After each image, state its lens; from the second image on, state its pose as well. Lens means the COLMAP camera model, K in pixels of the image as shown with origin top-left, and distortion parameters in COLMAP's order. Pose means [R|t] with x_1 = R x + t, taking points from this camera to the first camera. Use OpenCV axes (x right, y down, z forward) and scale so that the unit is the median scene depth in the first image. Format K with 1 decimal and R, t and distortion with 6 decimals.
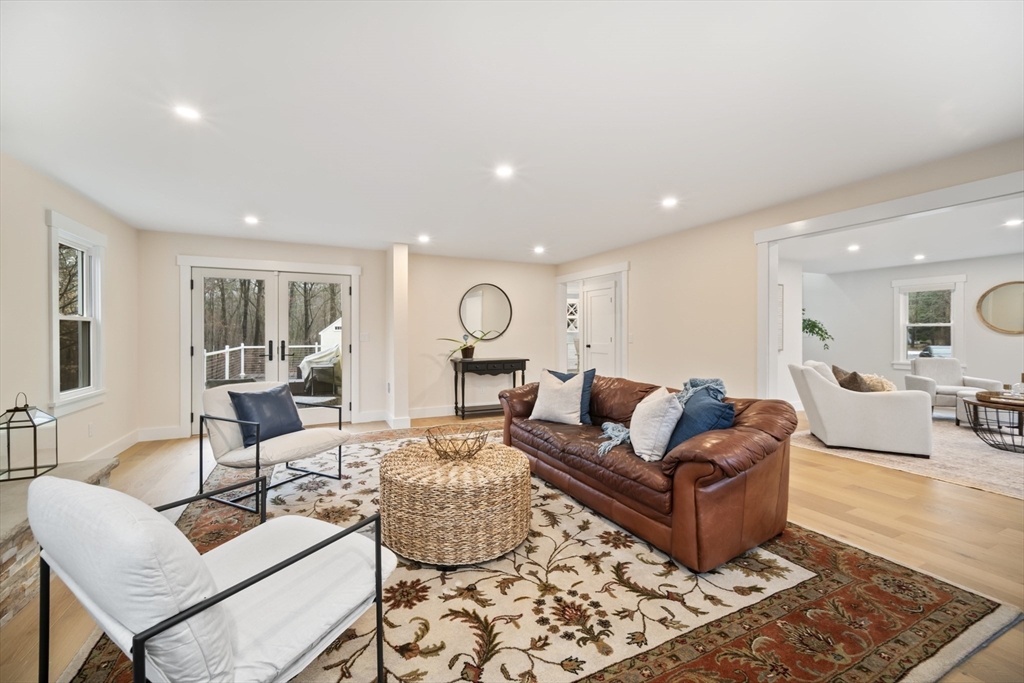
lens RADIAL K [[416.9, 0, 510.2], [0, 416.9, 338.0], [0, 0, 1]] dist [-0.000019, -0.000007]
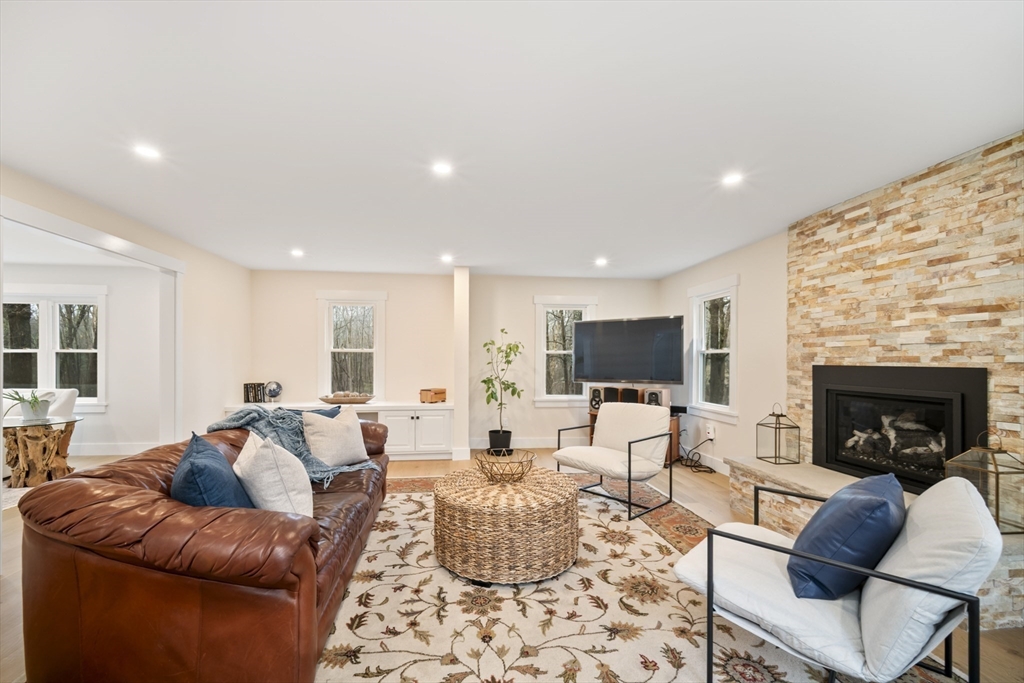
lens RADIAL K [[416.9, 0, 510.9], [0, 416.9, 349.8], [0, 0, 1]] dist [-0.000019, -0.000007]
pose [[-0.953082, 0.005030, 0.302672, -0.420633], [0.004240, 0.999986, -0.003267, -0.028506], [-0.302684, -0.001831, -0.953089, 1.823370]]
